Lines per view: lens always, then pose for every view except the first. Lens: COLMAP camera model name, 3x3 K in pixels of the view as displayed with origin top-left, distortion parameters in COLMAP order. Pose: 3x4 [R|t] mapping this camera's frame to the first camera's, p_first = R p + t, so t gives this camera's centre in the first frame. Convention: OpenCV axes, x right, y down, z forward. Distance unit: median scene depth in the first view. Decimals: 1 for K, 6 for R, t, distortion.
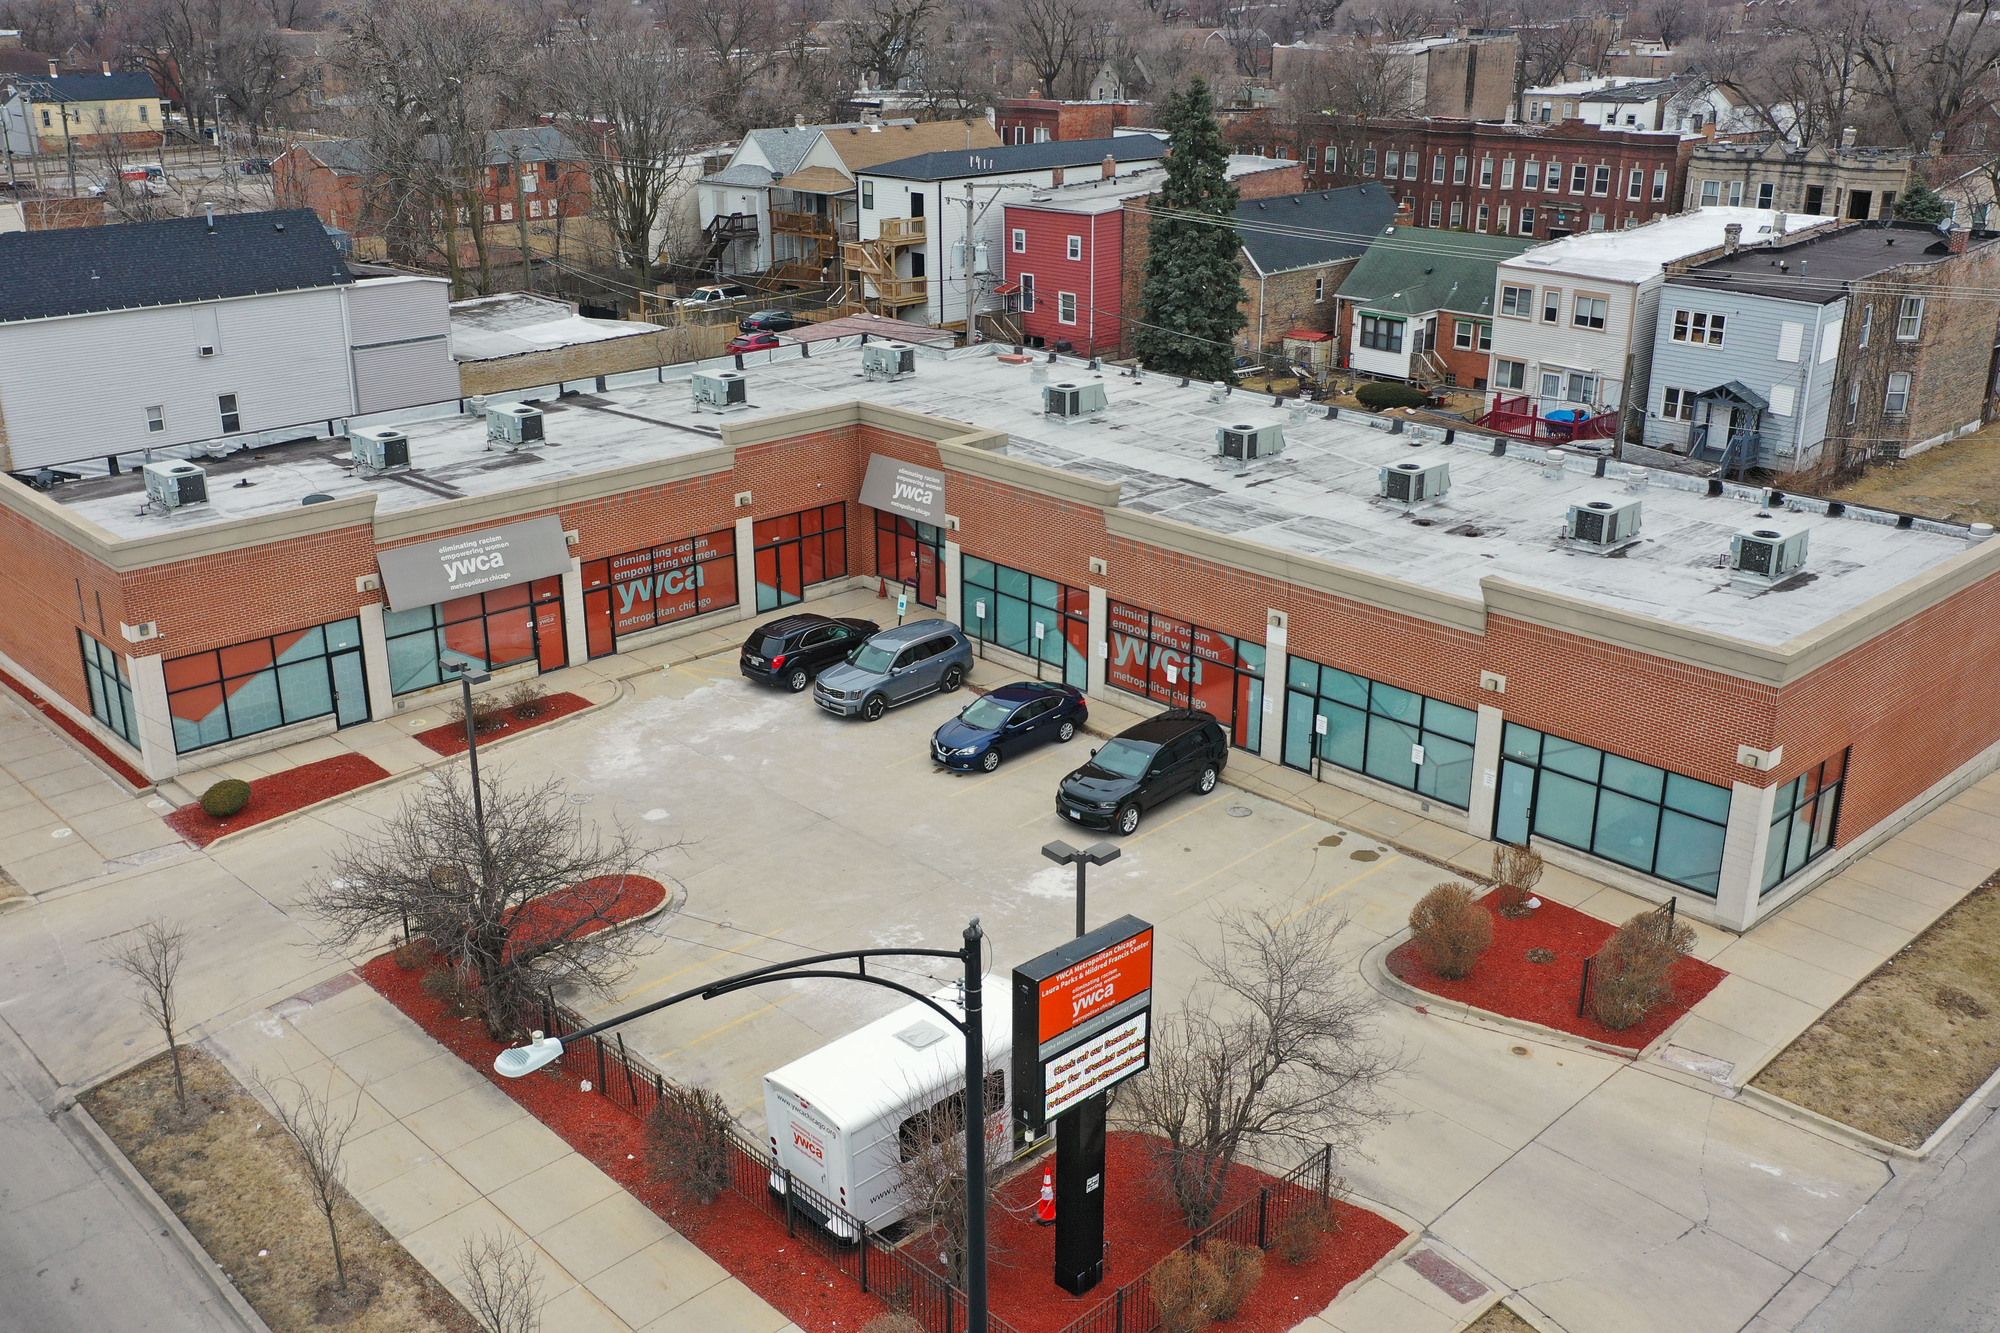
lens RADIAL K [[1872.0, 0, 963.9], [0, 1872.0, 664.1], [0, 0, 1]] dist [0.001527, 0.004917]
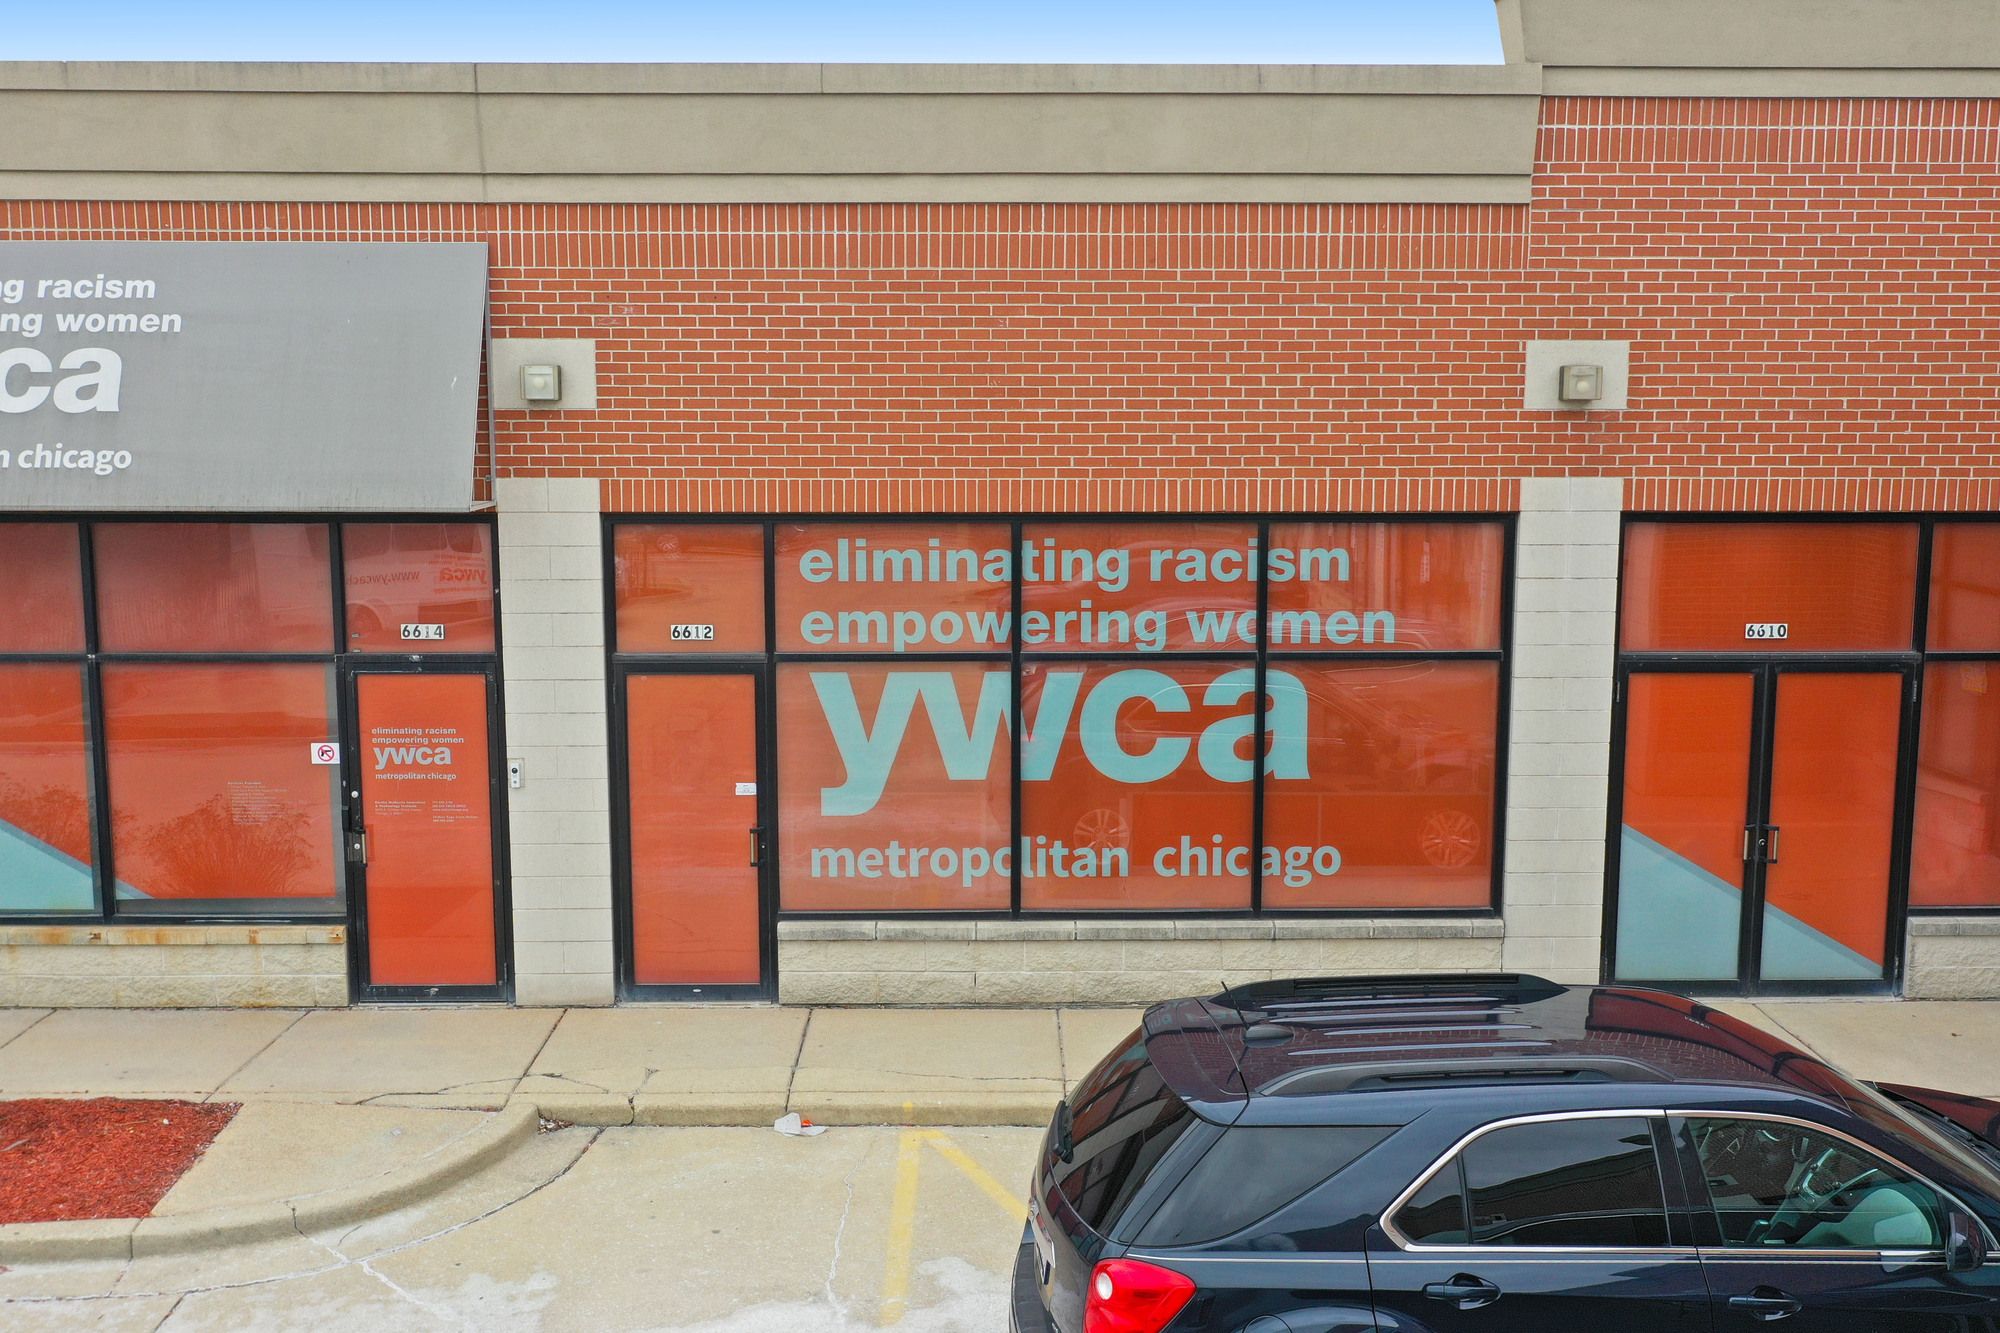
lens RADIAL K [[1873.5, 0, 1003.1], [0, 1873.5, 659.9], [0, 0, 1]] dist [0.000071, -0.002695]
pose [[0.746710, 0.093896, -0.658489, -0.034821], [-0.234227, 0.963693, -0.128192, -0.023052], [0.622544, 0.249958, 0.741592, 0.920808]]
